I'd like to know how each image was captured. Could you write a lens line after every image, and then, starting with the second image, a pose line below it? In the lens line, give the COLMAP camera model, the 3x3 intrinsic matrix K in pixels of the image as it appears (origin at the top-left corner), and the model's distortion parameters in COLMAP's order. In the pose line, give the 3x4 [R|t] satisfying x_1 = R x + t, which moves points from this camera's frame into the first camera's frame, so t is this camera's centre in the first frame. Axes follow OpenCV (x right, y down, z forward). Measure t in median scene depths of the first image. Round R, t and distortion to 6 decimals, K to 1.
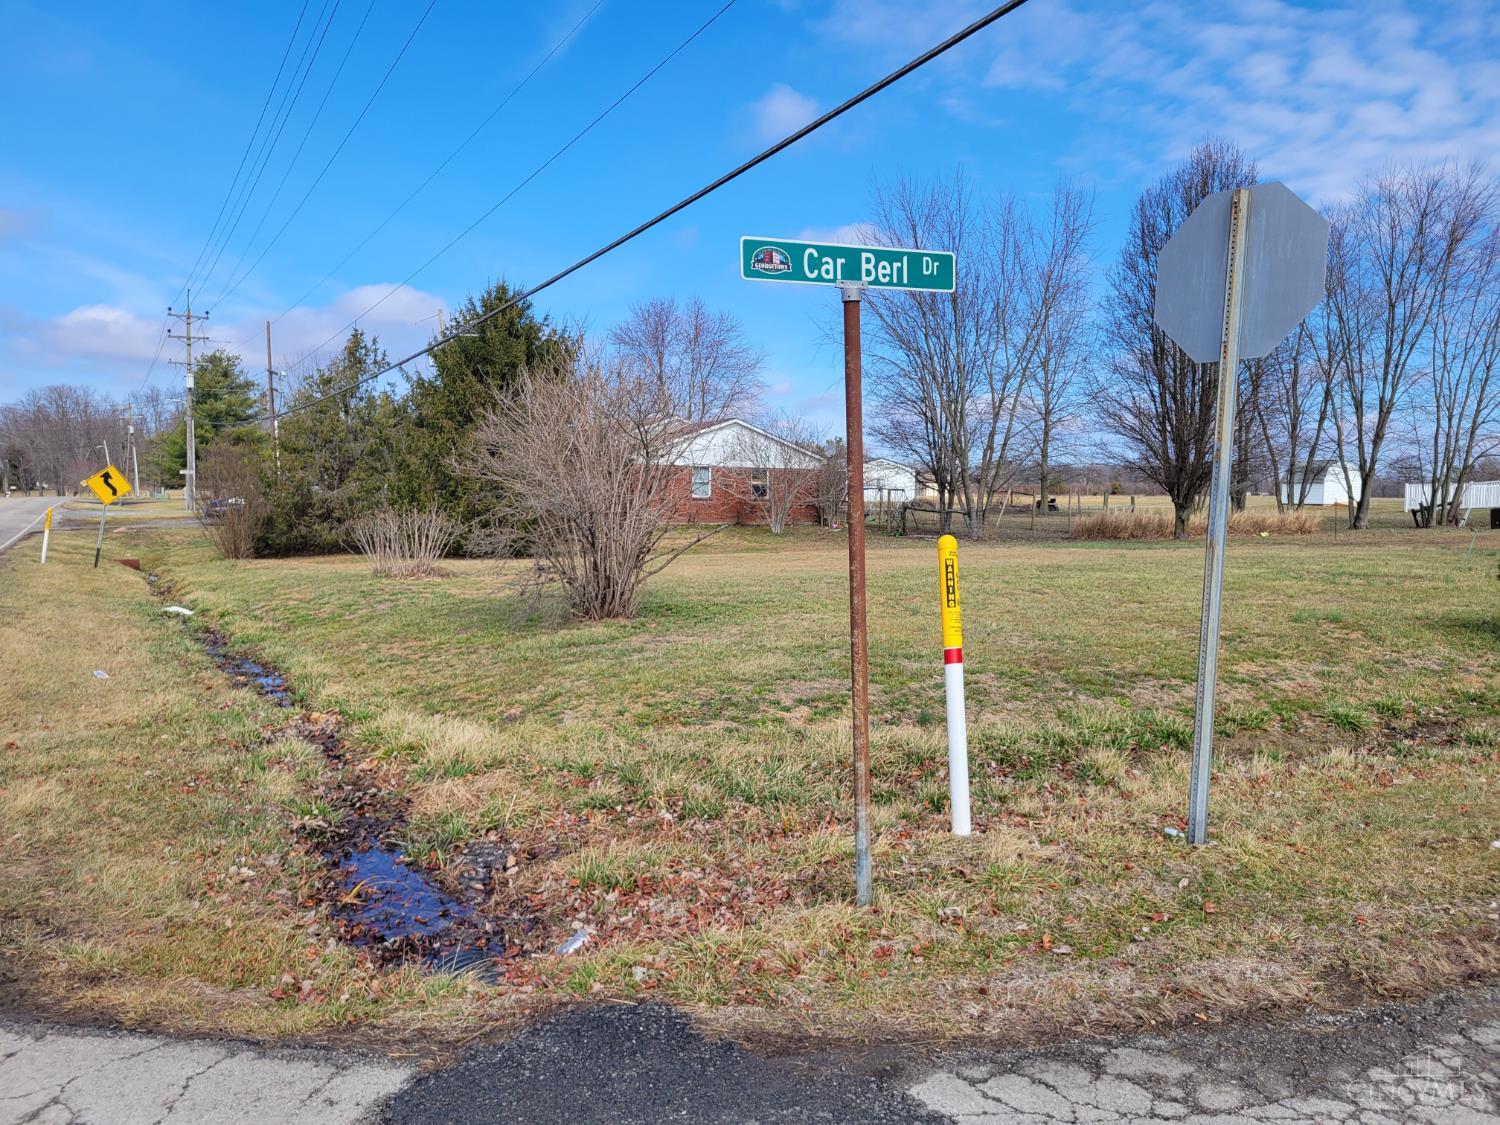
lens RADIAL K [[1128.5, 0, 770.2], [0, 1128.5, 577.3], [0, 0, 1]] dist [0.004375, 0.002710]
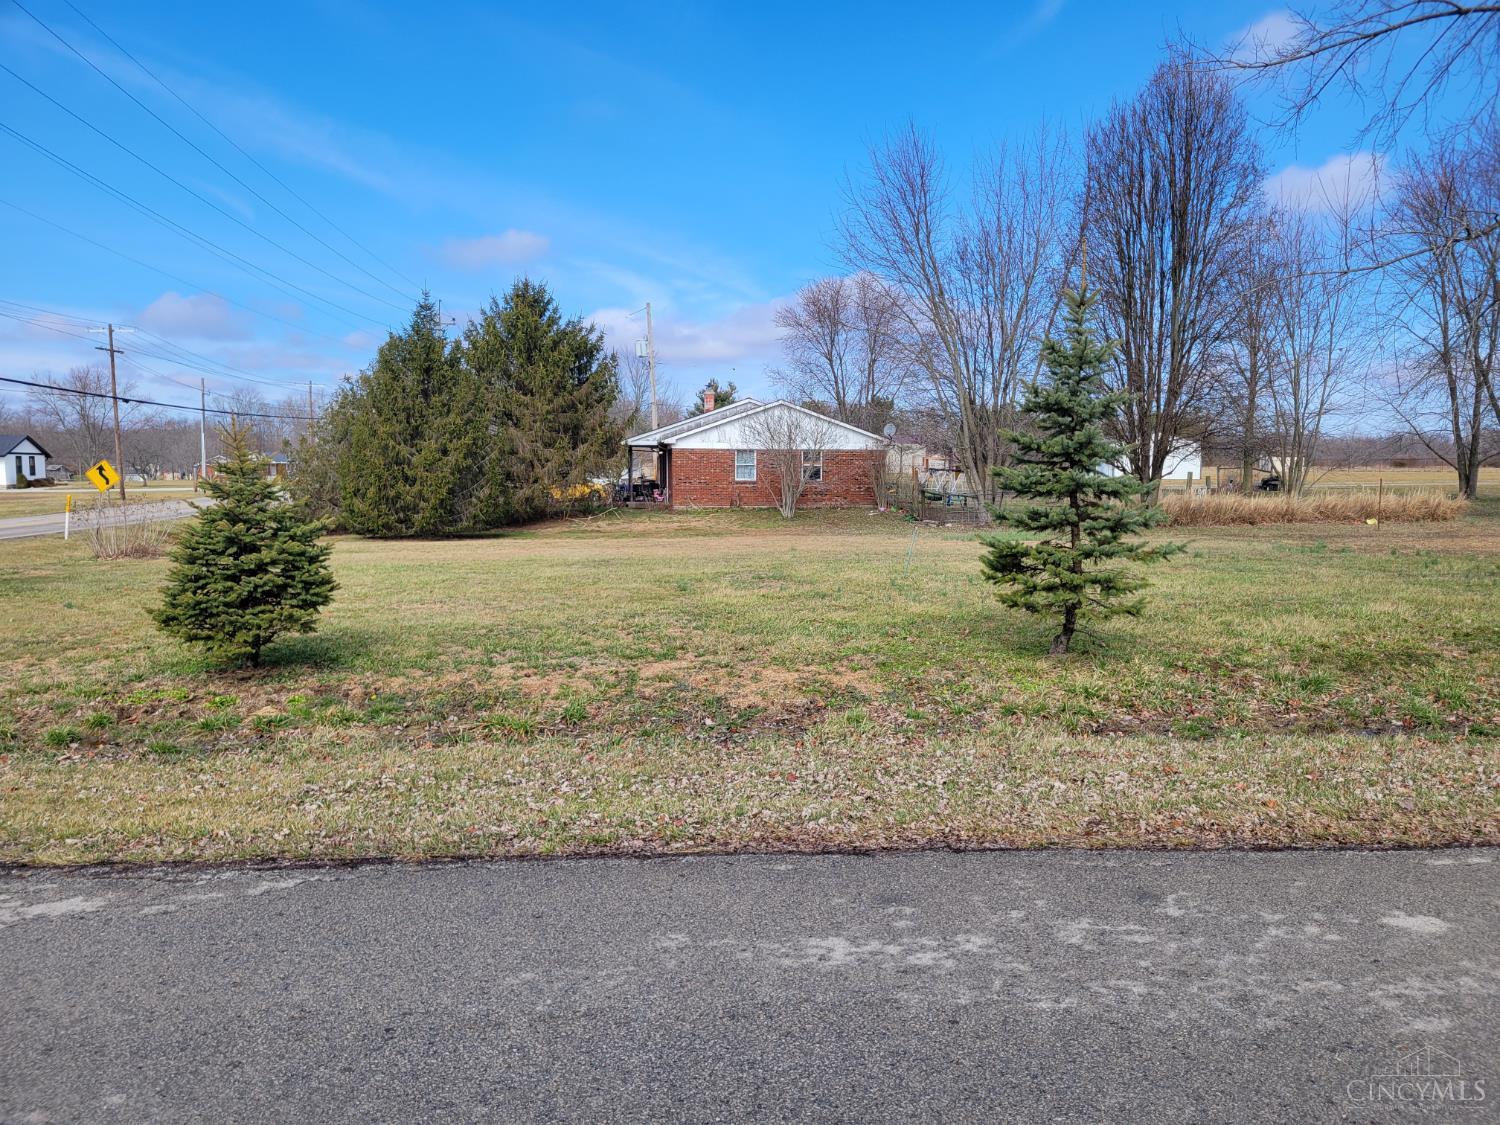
lens RADIAL K [[1142.5, 0, 768.7], [0, 1142.5, 588.8], [0, 0, 1]] dist [0.029697, -0.006477]
pose [[0.922363, 0.029519, -0.385194, 0.424473], [-0.018893, 0.999330, 0.031344, -0.009428], [0.385861, -0.021633, 0.922303, 0.096307]]
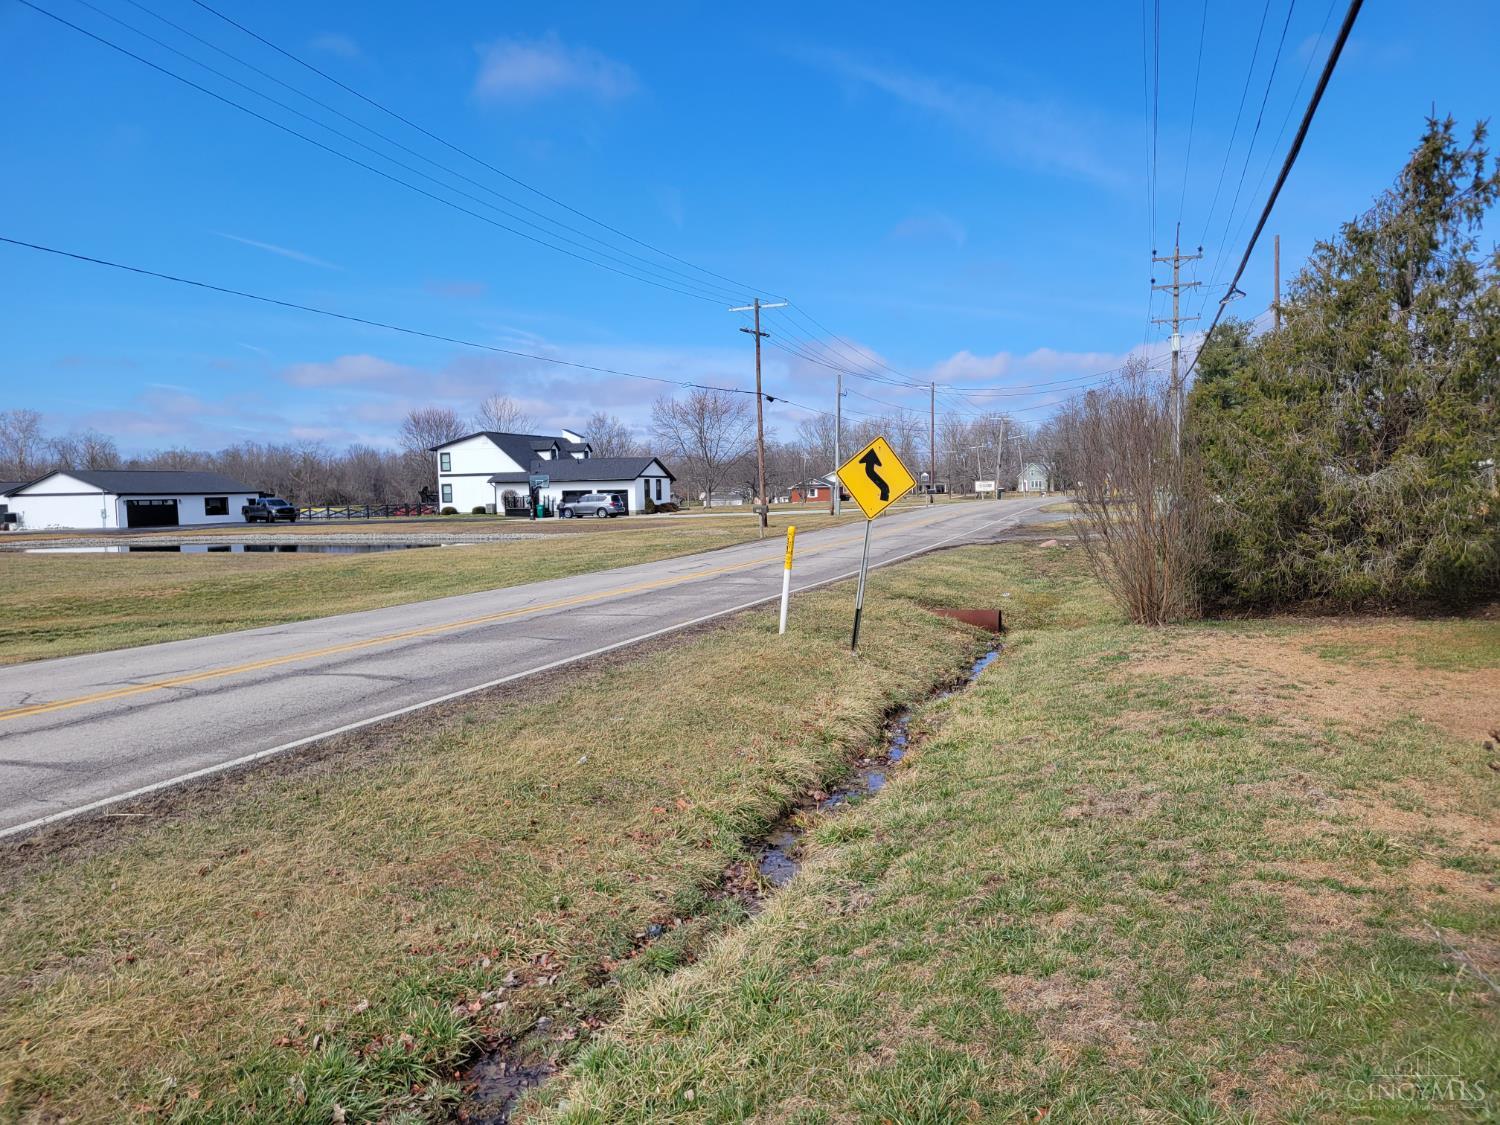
lens RADIAL K [[1128.5, 0, 770.2], [0, 1128.5, 577.3], [0, 0, 1]] dist [0.004375, 0.002710]
pose [[0.657150, 0.027723, -0.753250, -0.191830], [-0.022954, 0.999596, 0.016764, -0.035390], [0.753411, 0.006274, 0.657520, 0.494603]]
